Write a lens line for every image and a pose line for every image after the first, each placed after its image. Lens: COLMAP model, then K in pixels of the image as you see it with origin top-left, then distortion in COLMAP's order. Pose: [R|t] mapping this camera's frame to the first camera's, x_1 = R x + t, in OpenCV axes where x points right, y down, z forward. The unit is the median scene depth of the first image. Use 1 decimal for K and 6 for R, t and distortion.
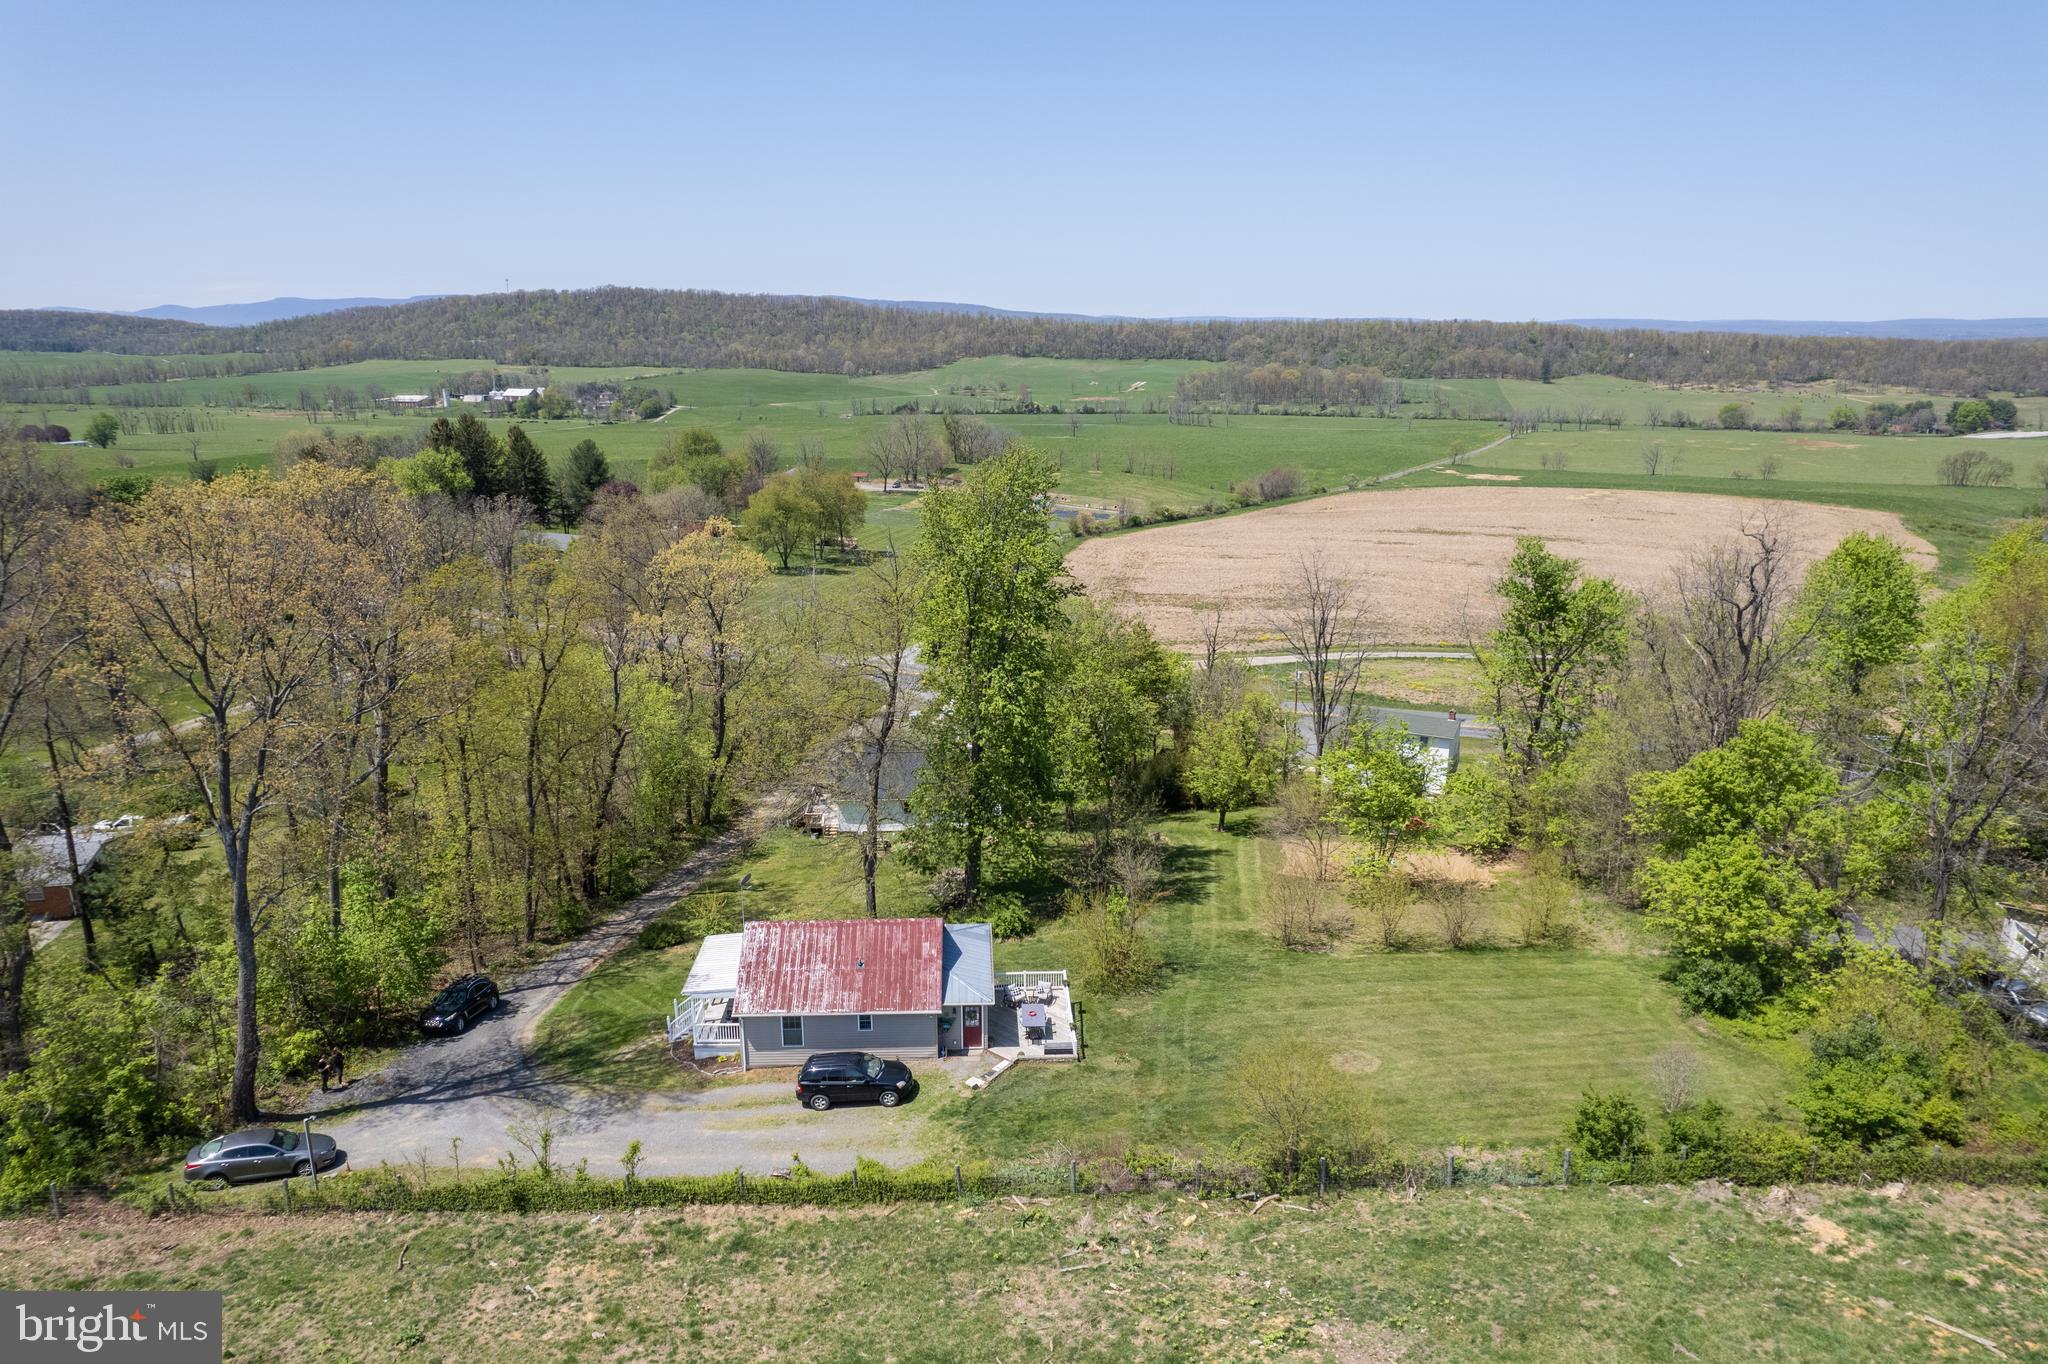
lens RADIAL K [[1315.8, 0, 1024.8], [0, 1315.8, 679.5], [0, 0, 1]] dist [-0.076925, 0.068736]
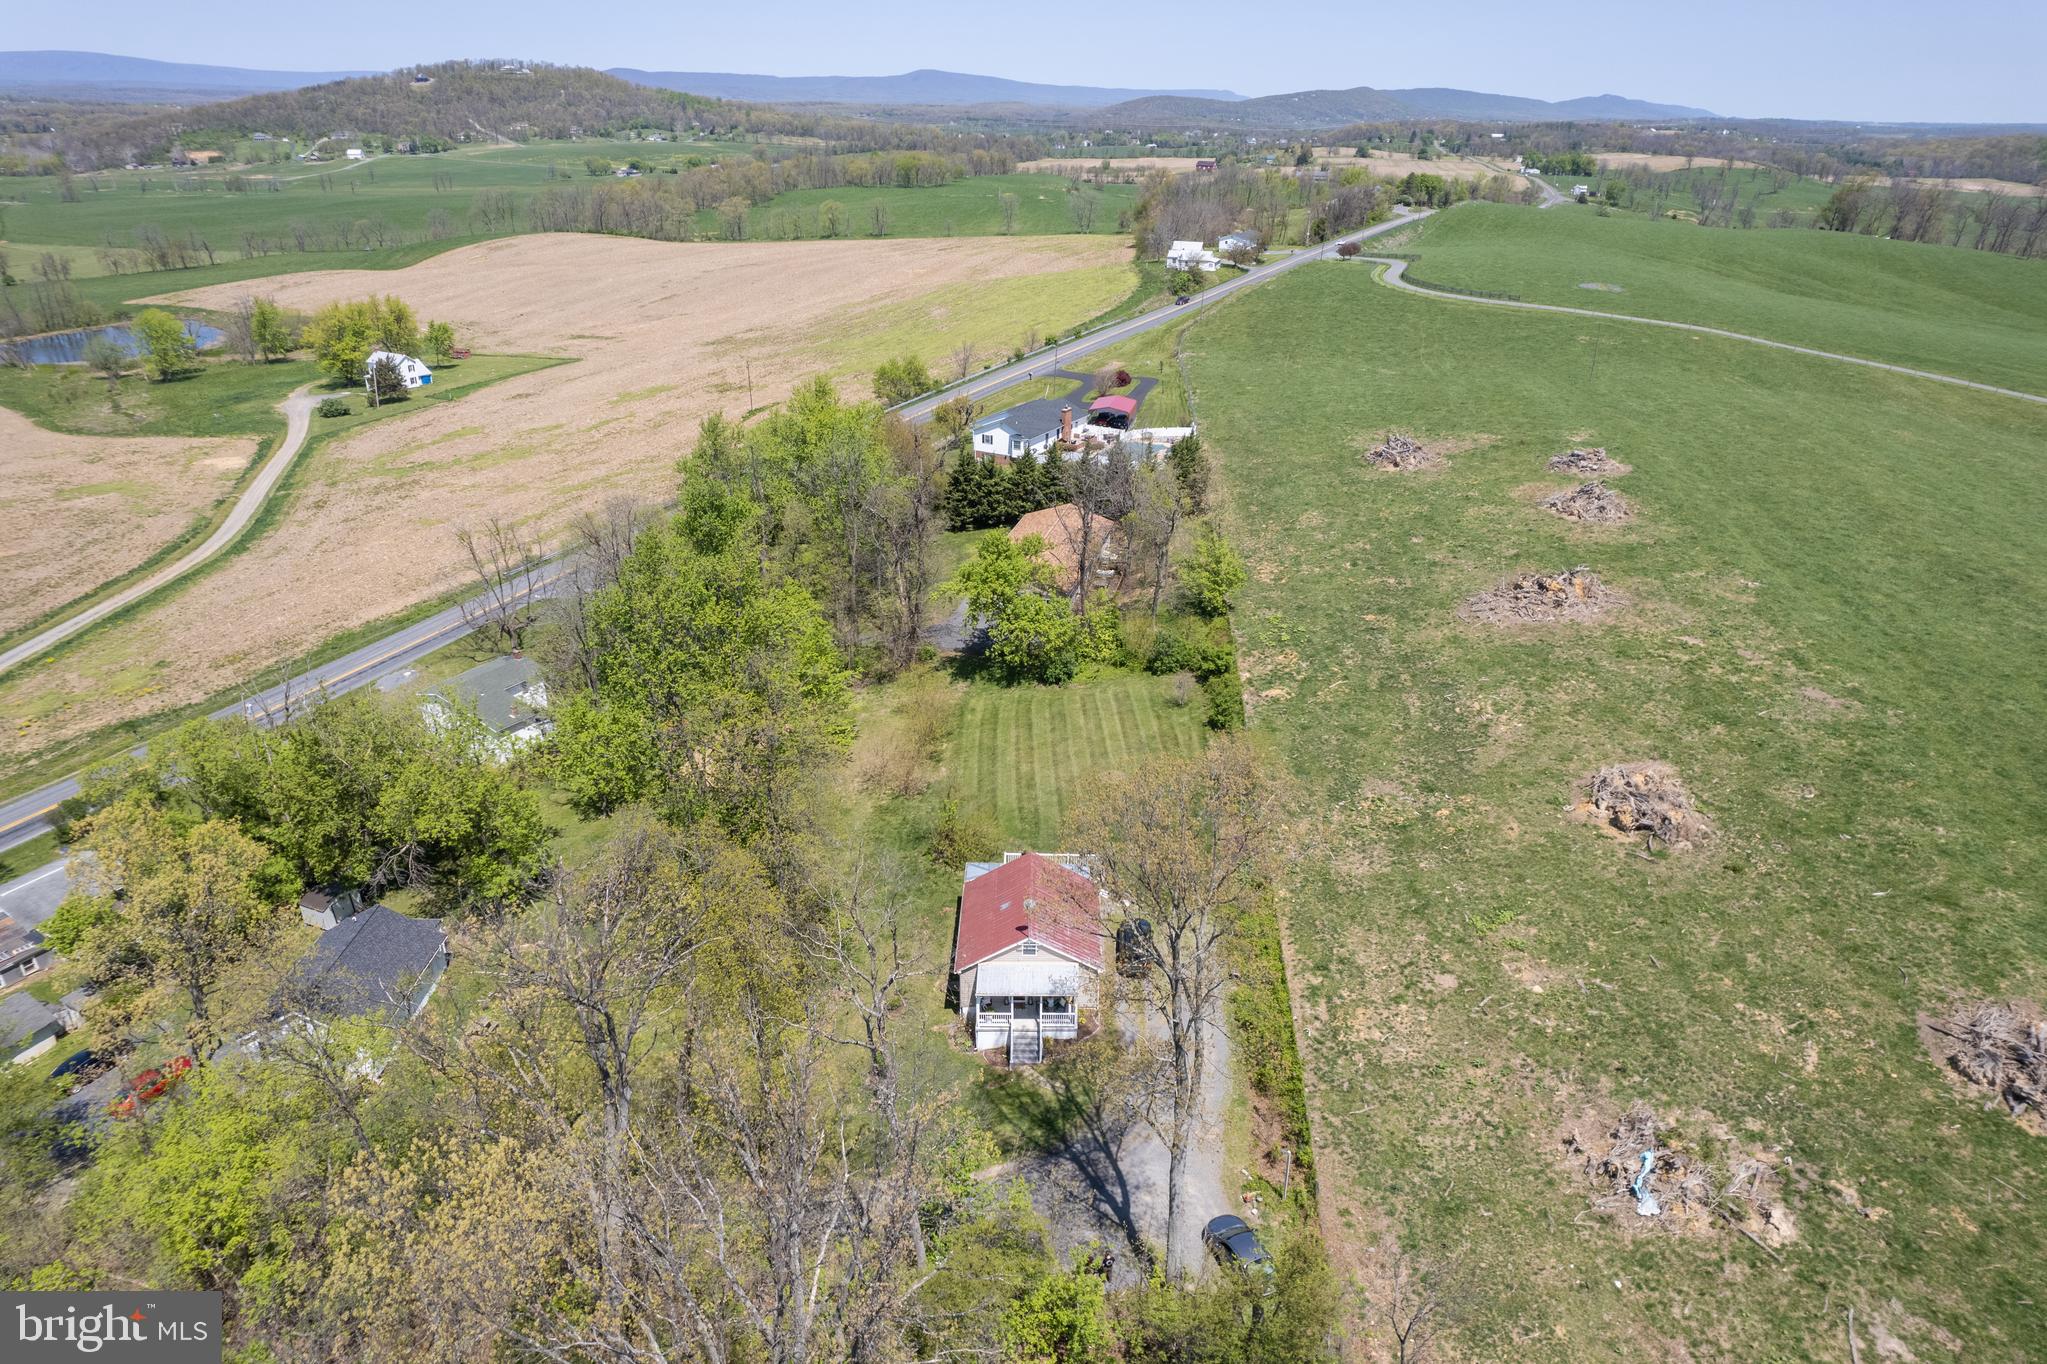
lens RADIAL K [[1315.2, 0, 1030.3], [0, 1315.2, 682.6], [0, 0, 1]] dist [-0.076925, 0.068736]
pose [[0.047117, -0.412896, 0.909559, -1.288389], [0.247461, 0.887010, 0.389841, -0.529484], [-0.967752, 0.206712, 0.143968, 0.804349]]
